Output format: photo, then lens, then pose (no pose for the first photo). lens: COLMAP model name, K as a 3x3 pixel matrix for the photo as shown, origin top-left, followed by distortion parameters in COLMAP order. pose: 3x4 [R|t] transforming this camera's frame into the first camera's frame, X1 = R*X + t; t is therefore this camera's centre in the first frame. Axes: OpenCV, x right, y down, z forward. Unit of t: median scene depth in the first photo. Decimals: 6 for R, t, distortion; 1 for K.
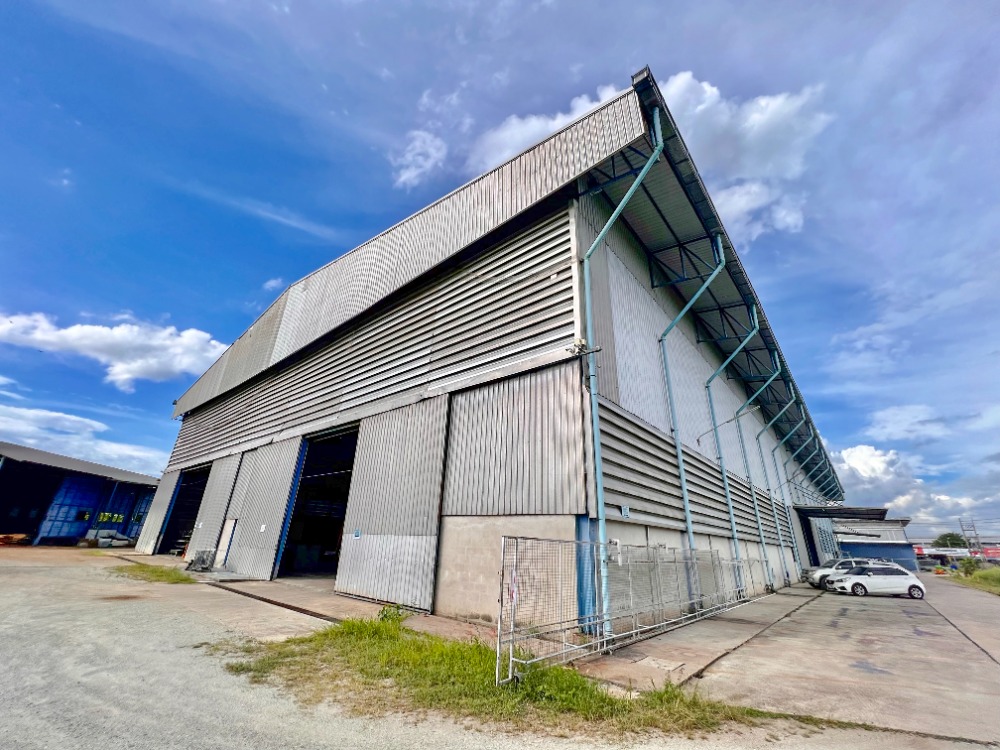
lens RADIAL K [[397.9, 0, 499.6], [0, 397.9, 359.0], [0, 0, 1]] dist [-0.000742, 0.000251]
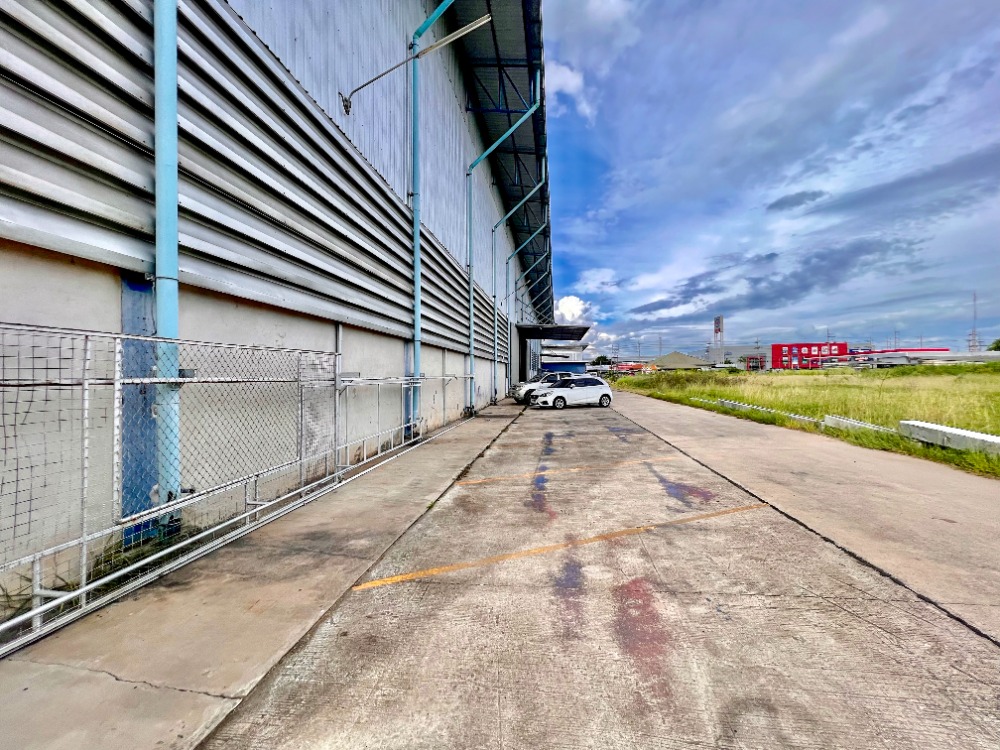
lens RADIAL K [[396.2, 0, 500.0], [0, 396.2, 375.0], [0, 0, 1]] dist [0.001333, 0.000171]
pose [[0.846255, -0.040079, 0.531268, 0.295101], [-0.192375, 0.906906, 0.374850, 0.198190], [-0.496834, -0.419422, 0.759764, 0.381328]]
